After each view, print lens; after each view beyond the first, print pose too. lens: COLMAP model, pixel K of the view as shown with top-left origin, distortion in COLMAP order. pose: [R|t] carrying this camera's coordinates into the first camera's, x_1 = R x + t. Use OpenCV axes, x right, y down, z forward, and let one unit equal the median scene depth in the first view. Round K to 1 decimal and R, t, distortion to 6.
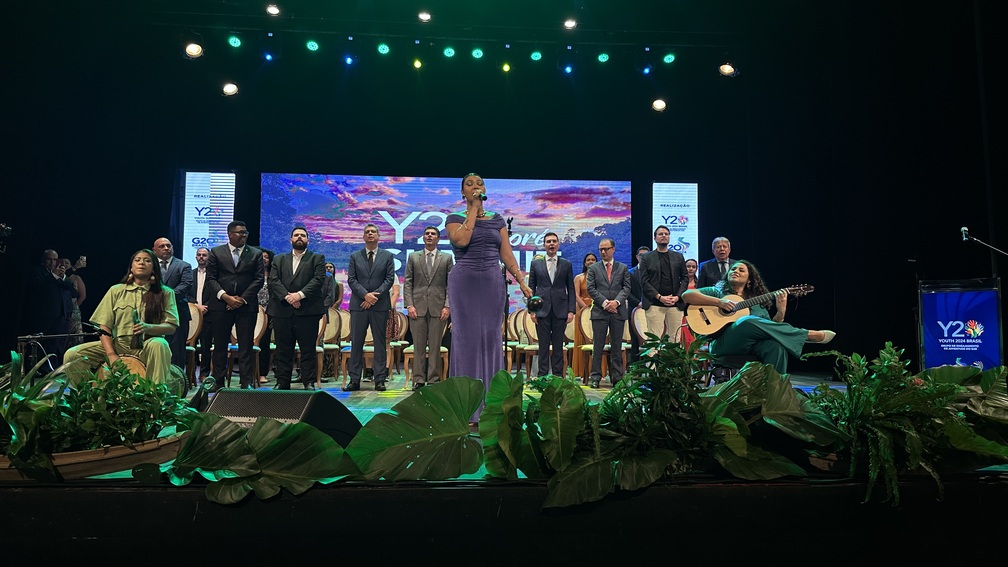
lens RADIAL K [[710.0, 0, 504.0], [0, 710.0, 283.5], [0, 0, 1]] dist [0.162258, -0.279597]
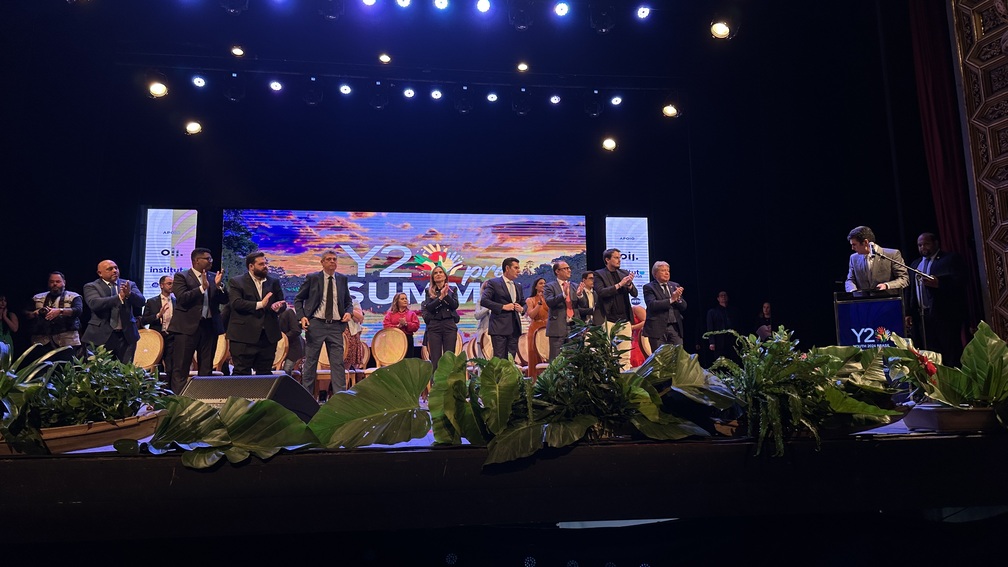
lens RADIAL K [[698.1, 0, 504.0], [0, 698.1, 283.5], [0, 0, 1]] dist [0.157157, -0.249442]
pose [[0.998508, -0.010700, 0.053554, 0.027908], [0.013413, 0.998631, -0.050564, 0.071013], [-0.052940, 0.051206, 0.997284, -0.129631]]
